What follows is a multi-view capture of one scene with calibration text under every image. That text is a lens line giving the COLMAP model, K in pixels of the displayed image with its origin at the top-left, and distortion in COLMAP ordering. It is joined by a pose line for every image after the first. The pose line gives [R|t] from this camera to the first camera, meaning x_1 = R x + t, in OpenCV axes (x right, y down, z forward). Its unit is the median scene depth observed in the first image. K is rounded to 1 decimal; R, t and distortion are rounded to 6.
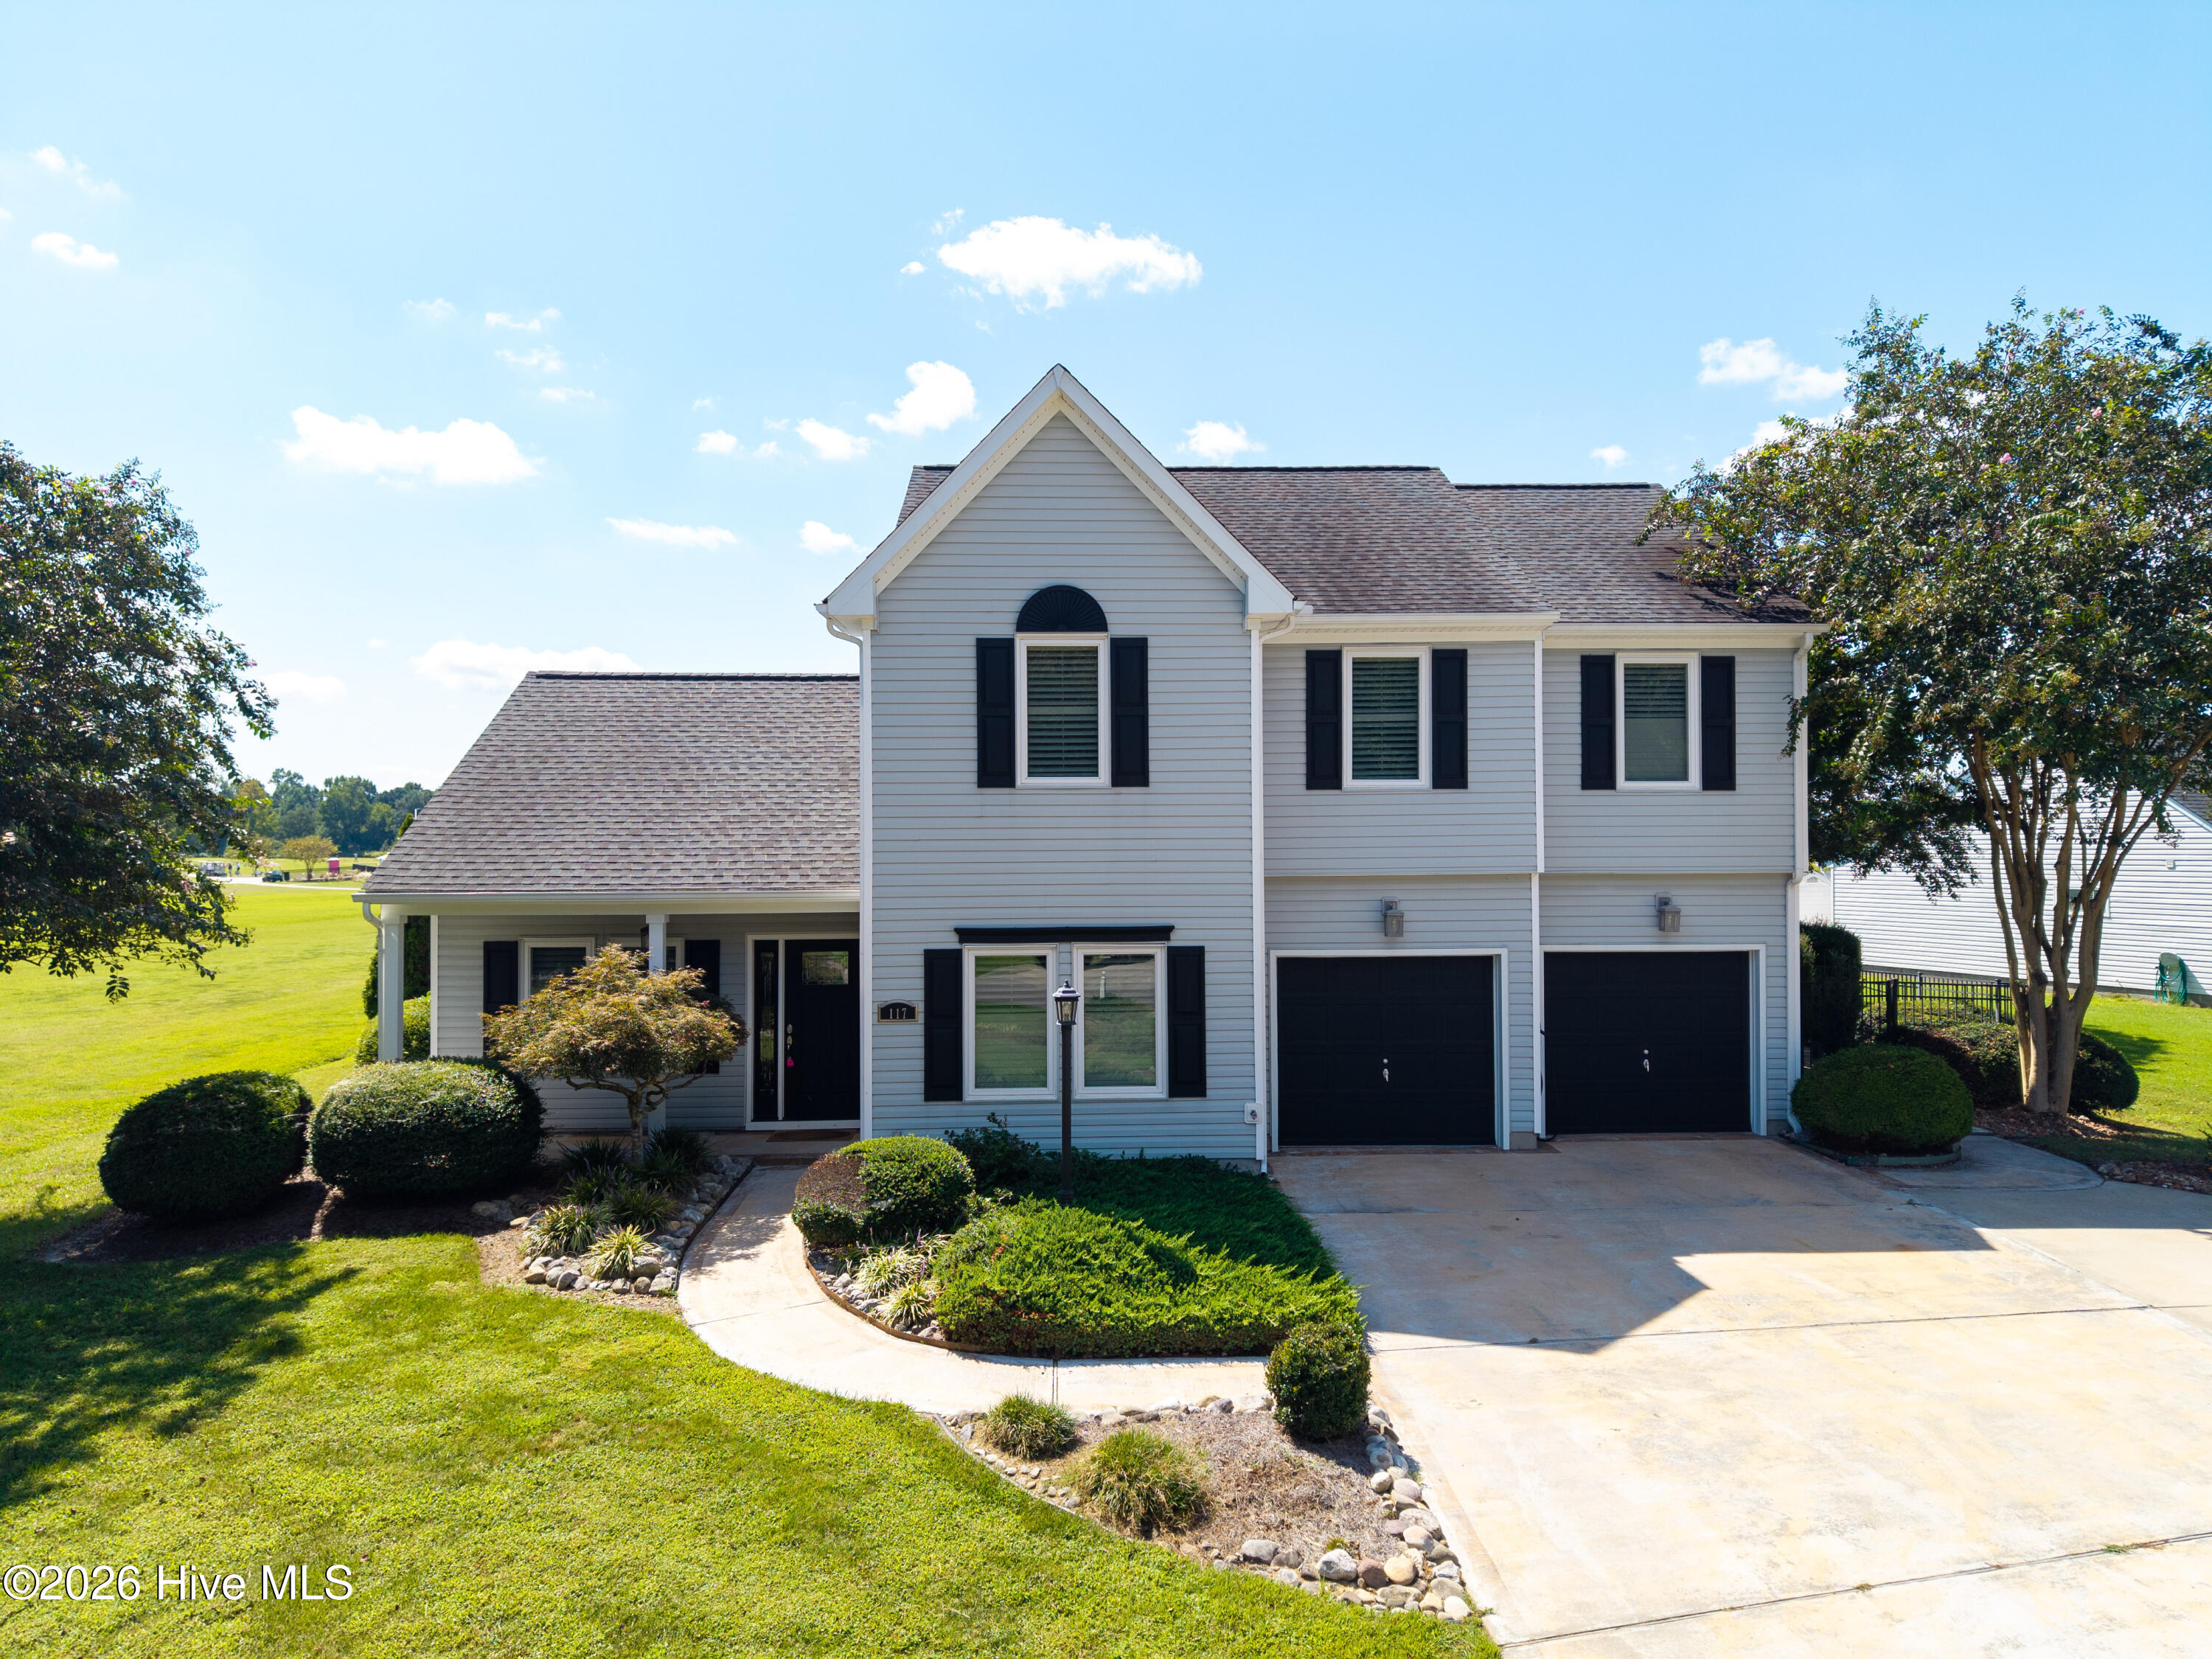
lens RADIAL K [[1477.4, 0, 1084.6], [0, 1477.4, 844.9], [0, 0, 1]] dist [0.039518, -0.039103]
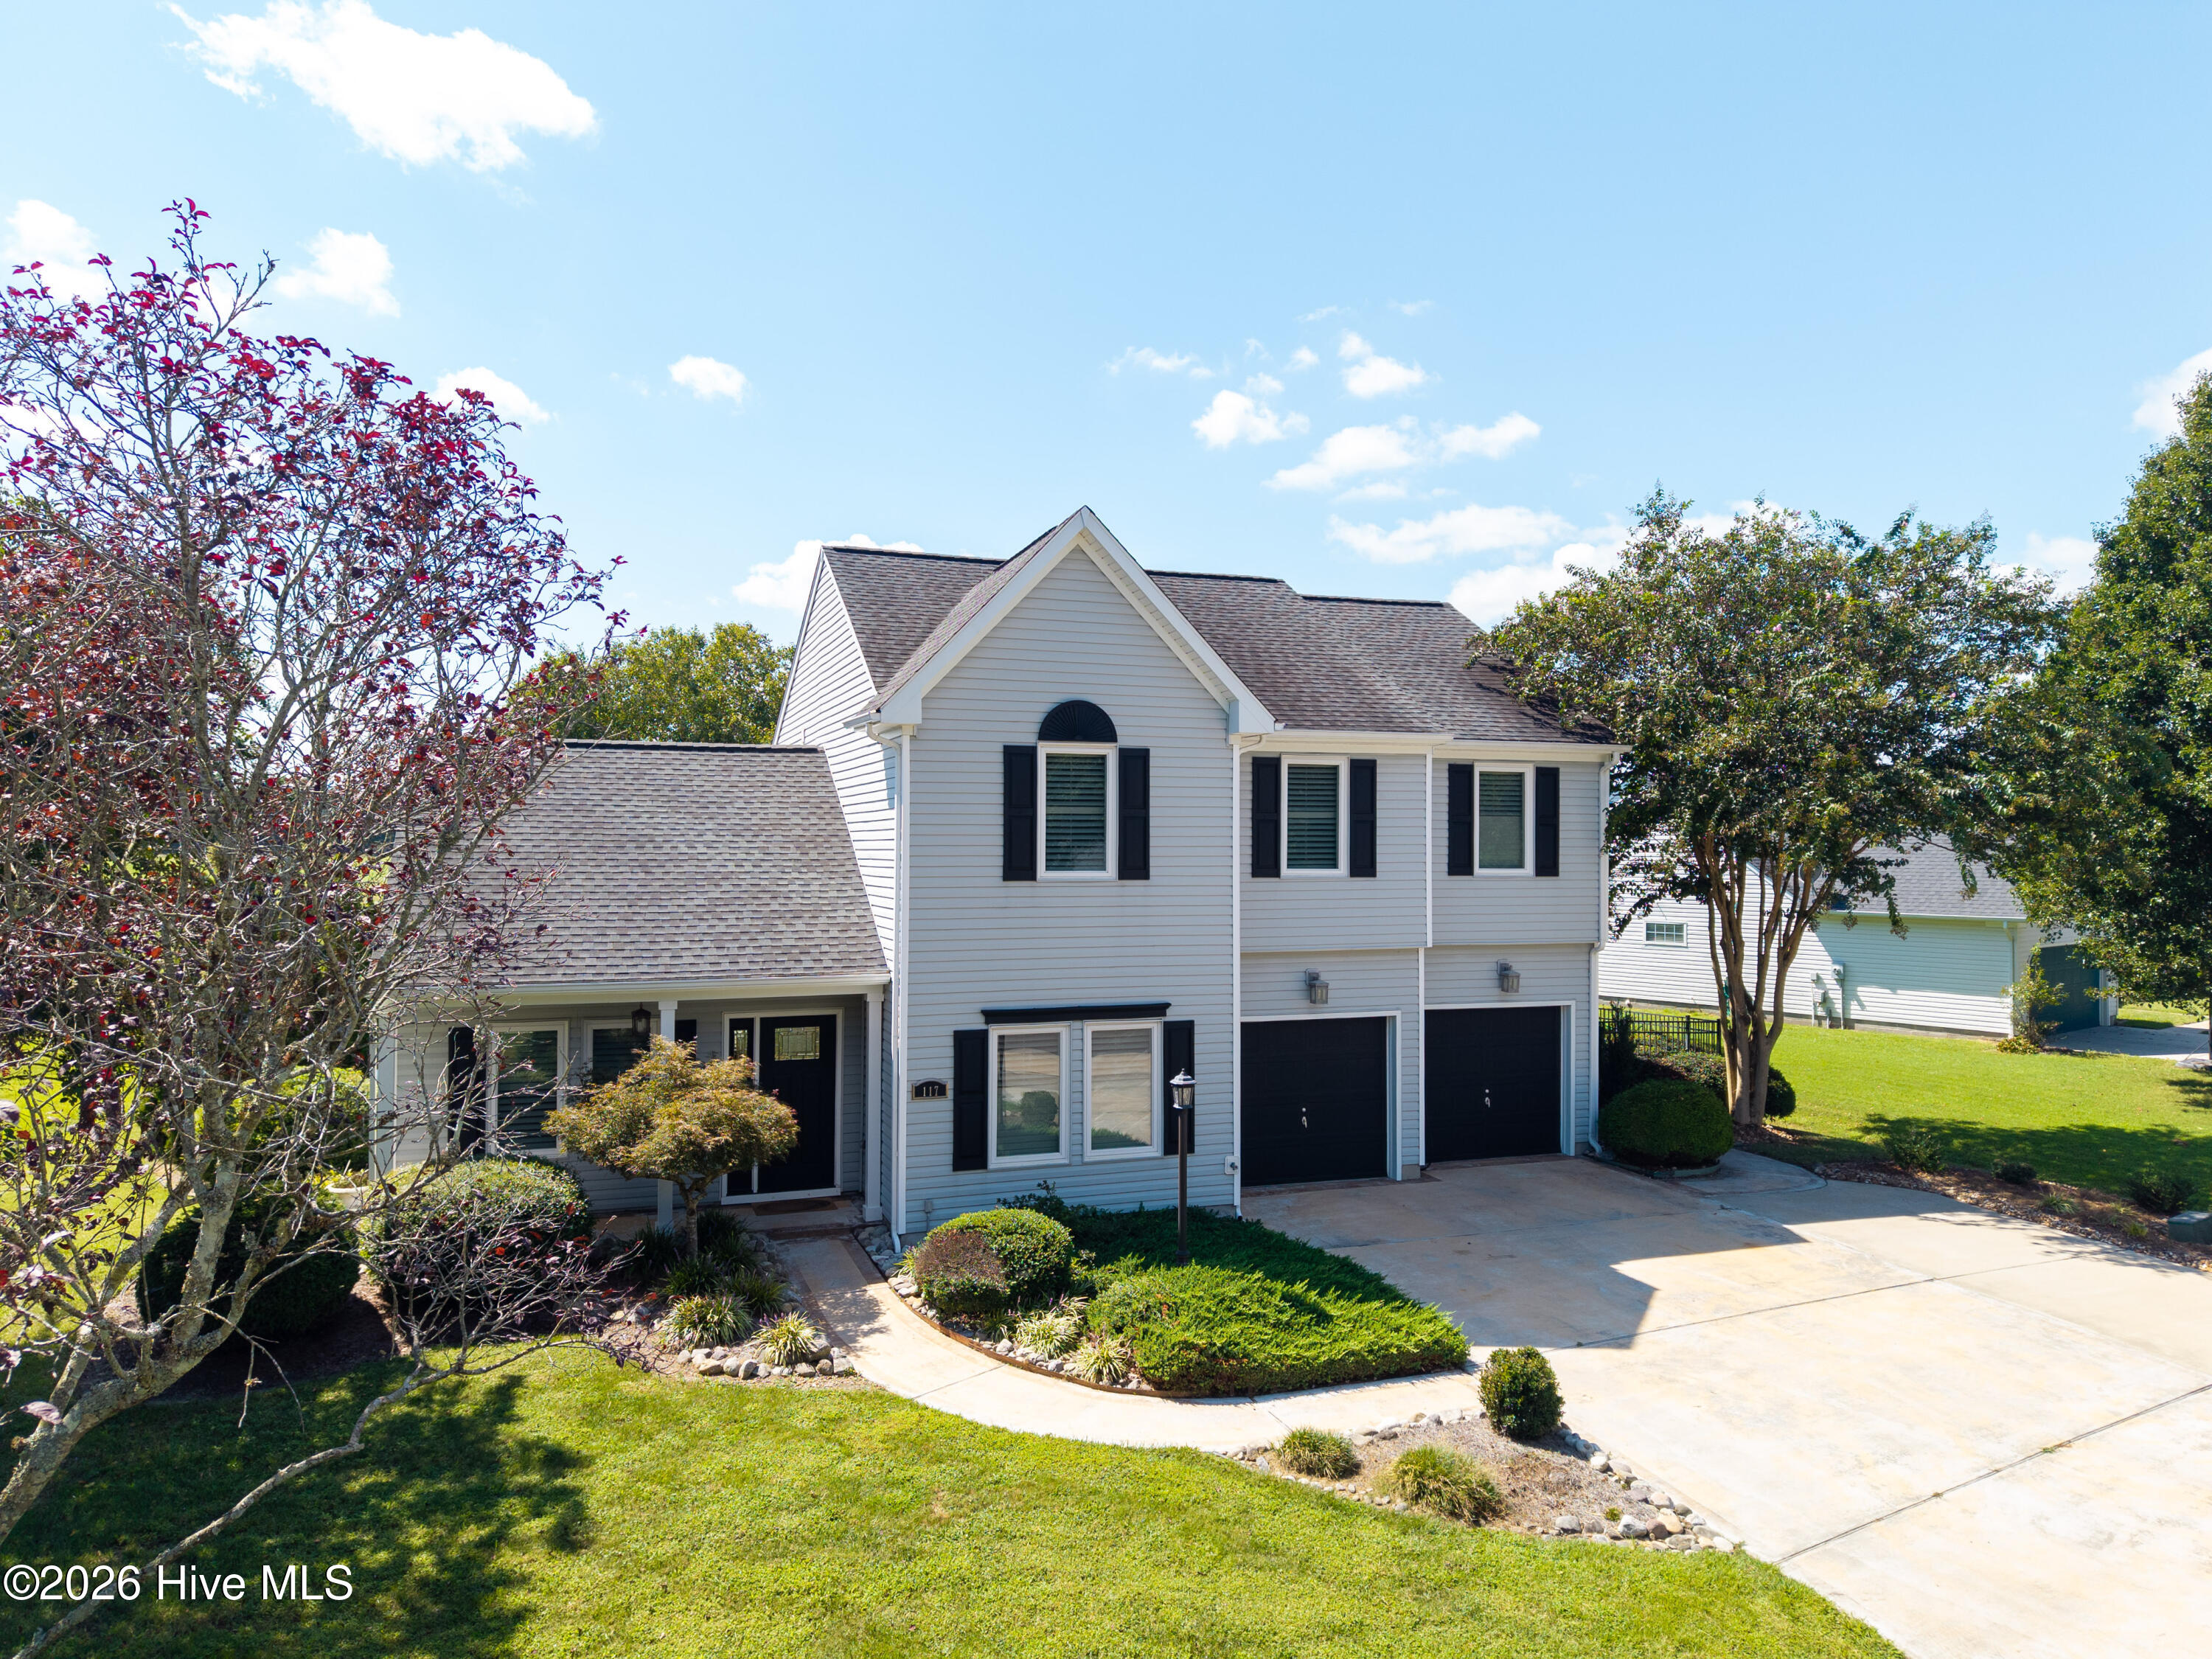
lens RADIAL K [[1477.4, 0, 1142.8], [0, 1477.4, 850.8], [0, 0, 1]] dist [0.039518, -0.039103]
pose [[0.953121, 0.009183, 0.302450, -0.305066], [-0.007534, 0.999950, -0.006618, -0.054951], [-0.302496, 0.004029, 0.953142, -0.075178]]
